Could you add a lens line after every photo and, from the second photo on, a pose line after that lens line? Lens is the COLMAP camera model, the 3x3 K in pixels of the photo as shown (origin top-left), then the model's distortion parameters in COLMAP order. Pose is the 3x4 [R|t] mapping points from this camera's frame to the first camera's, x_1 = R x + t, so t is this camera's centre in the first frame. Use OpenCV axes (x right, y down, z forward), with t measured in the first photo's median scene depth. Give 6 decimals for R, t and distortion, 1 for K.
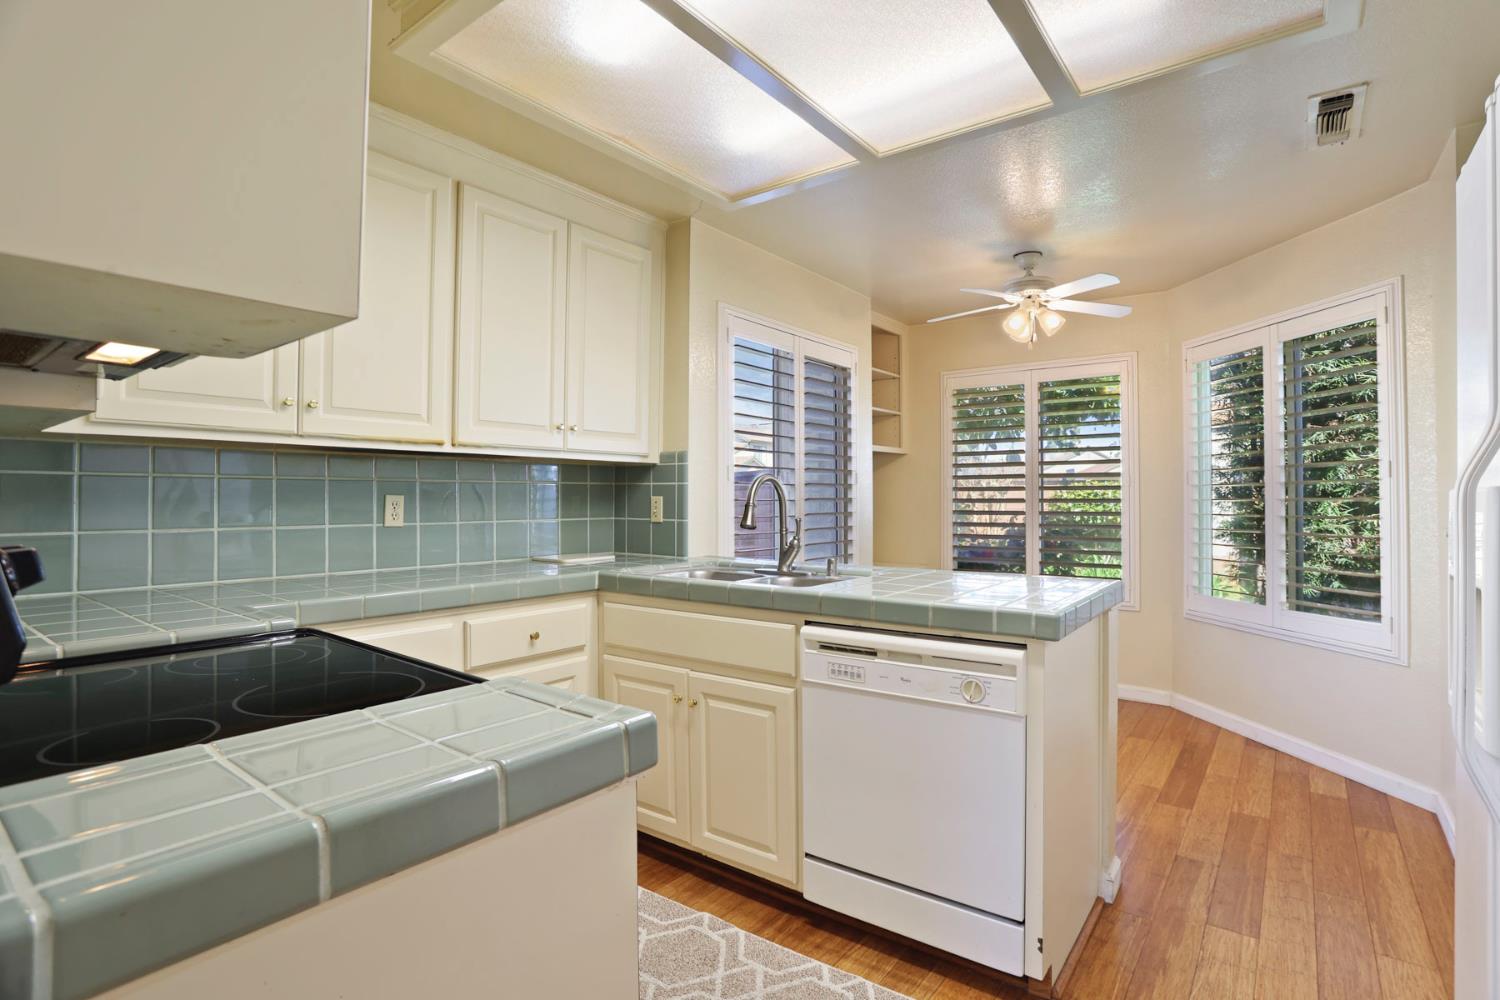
lens RADIAL K [[734.7, 0, 752.4], [0, 734.7, 494.2], [0, 0, 1]] dist [-0.061639, 0.019921]
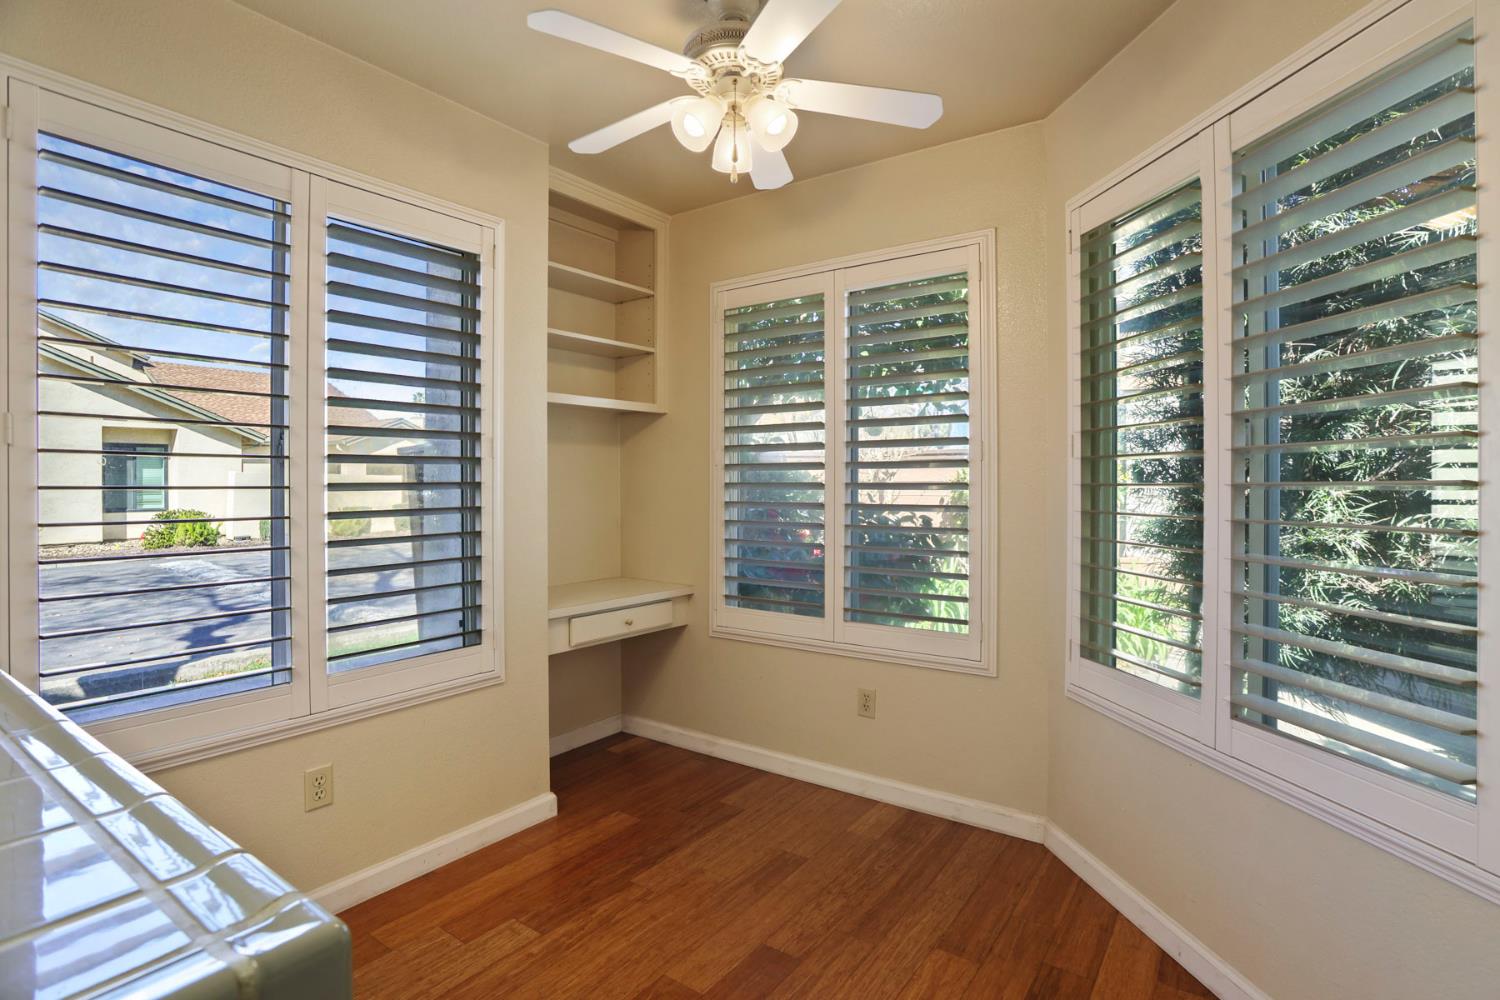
lens RADIAL K [[734.7, 0, 756.2], [0, 734.7, 485.6], [0, 0, 1]] dist [-0.061639, 0.019921]
pose [[0.999455, -0.001704, 0.032952, 0.368610], [0.001318, 0.999931, 0.011709, 0.001427], [-0.032969, -0.011659, 0.999388, 0.483421]]
